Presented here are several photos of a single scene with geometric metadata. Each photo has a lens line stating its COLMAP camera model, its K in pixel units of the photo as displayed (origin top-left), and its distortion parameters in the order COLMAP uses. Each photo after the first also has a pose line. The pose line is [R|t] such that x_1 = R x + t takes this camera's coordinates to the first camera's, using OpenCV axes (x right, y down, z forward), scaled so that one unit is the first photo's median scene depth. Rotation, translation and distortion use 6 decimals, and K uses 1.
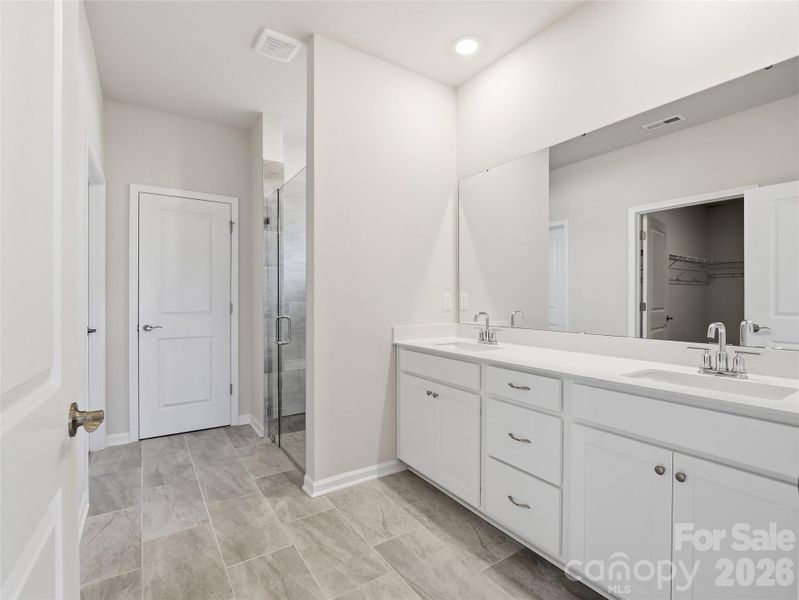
lens RADIAL K [[391.9, 0, 391.3], [0, 391.9, 301.8], [0, 0, 1]] dist [-0.001069, -0.000362]
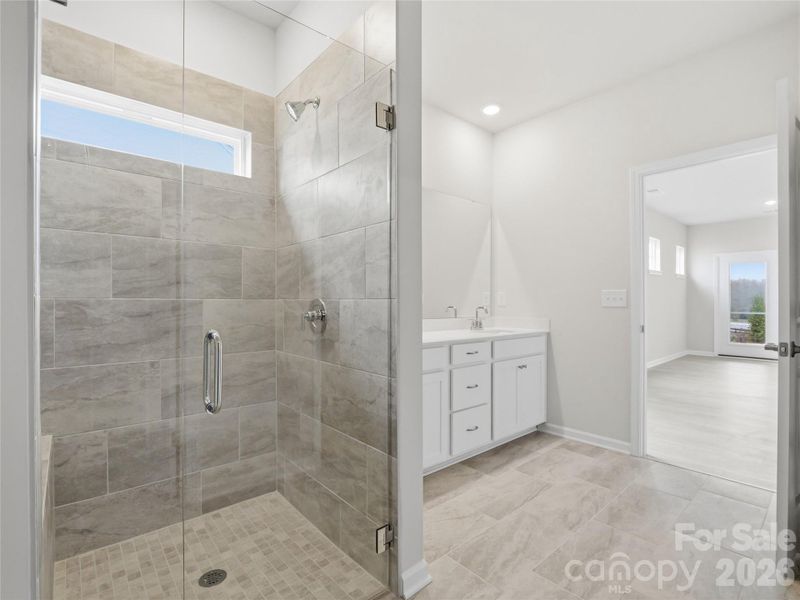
lens RADIAL K [[392.4, 0, 391.8], [0, 392.4, 301.8], [0, 0, 1]] dist [-0.001069, -0.000362]
pose [[-0.138880, -0.012883, 0.990225, -1.131406], [0.000709, 0.999914, 0.013109, -0.013022], [-0.990309, 0.002523, -0.138859, 1.492582]]
